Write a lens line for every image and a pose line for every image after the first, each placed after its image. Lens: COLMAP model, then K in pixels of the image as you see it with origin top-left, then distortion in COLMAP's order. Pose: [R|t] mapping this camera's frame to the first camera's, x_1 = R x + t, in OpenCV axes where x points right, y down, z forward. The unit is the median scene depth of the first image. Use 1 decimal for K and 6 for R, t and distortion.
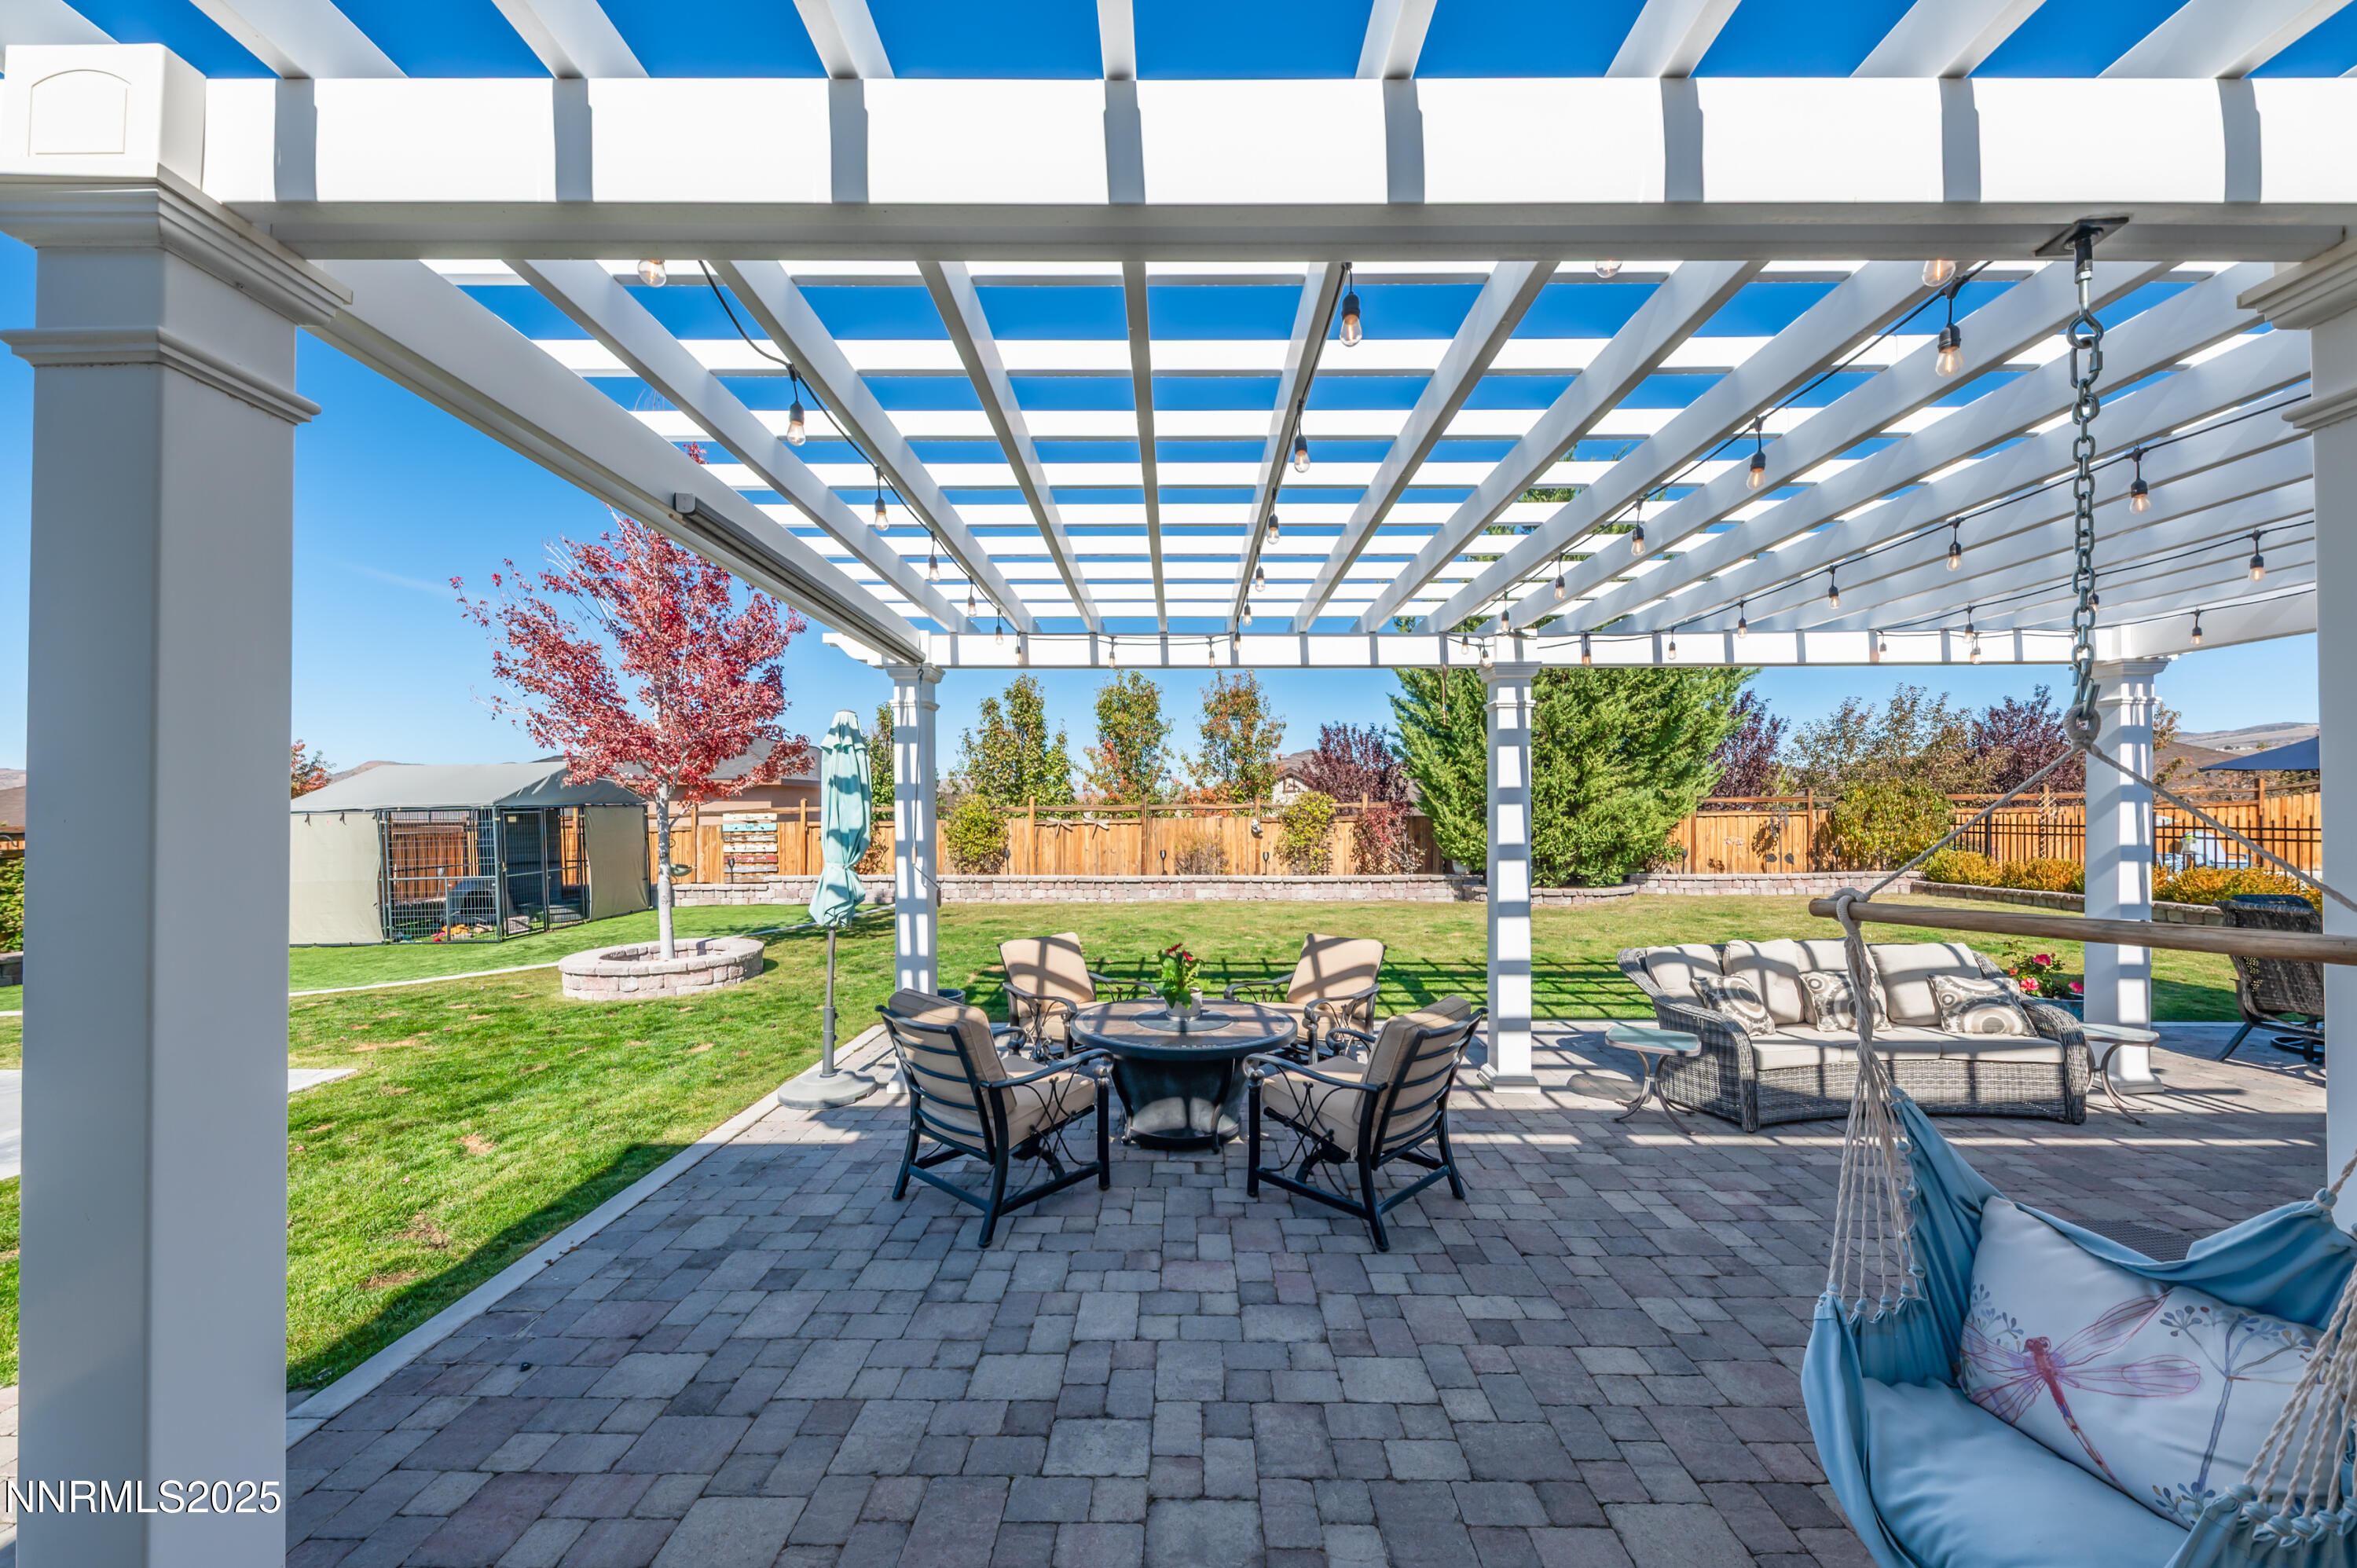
lens RADIAL K [[827.7, 0, 1178.5], [0, 827.7, 784.0], [0, 0, 1]] dist [0.008189, -0.000149]
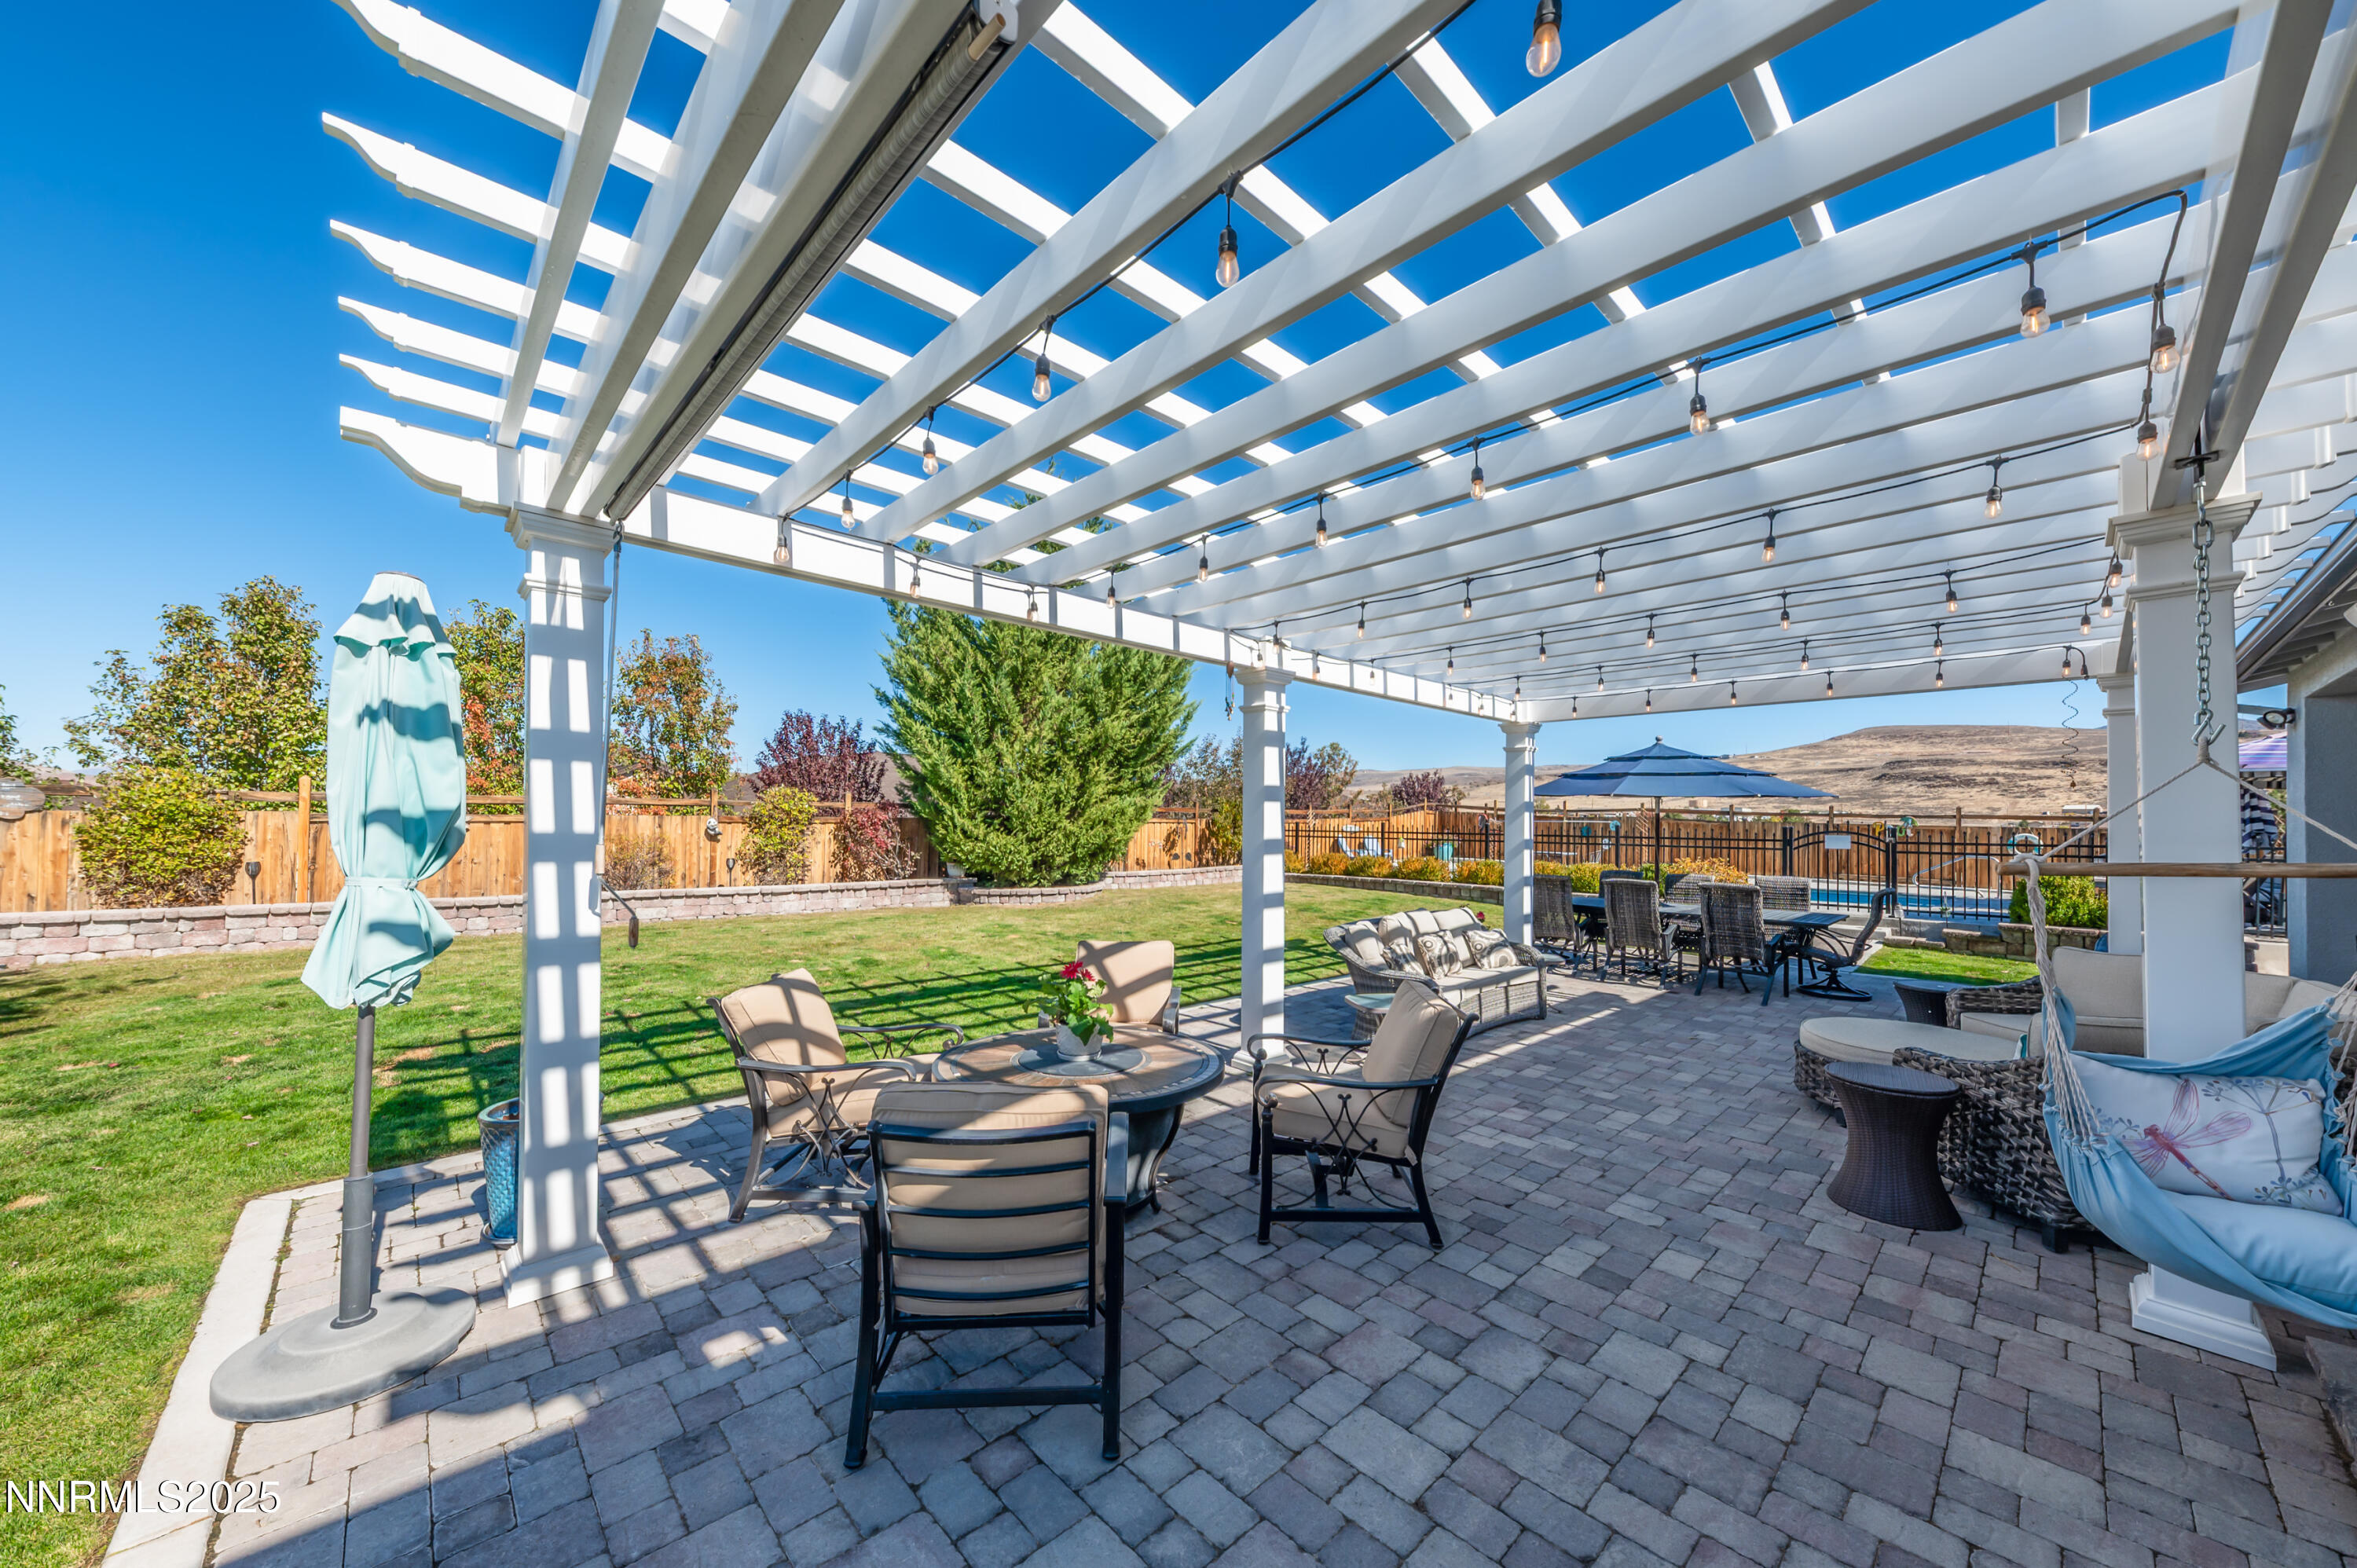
lens RADIAL K [[818.0, 0, 1178.5], [0, 818.0, 784.0], [0, 0, 1]] dist [0.004614, -0.000097]
pose [[0.724642, 0.046640, 0.687546, -0.166302], [-0.040402, 0.998866, -0.025177, 0.013466], [-0.687941, -0.009533, 0.725704, 0.129717]]
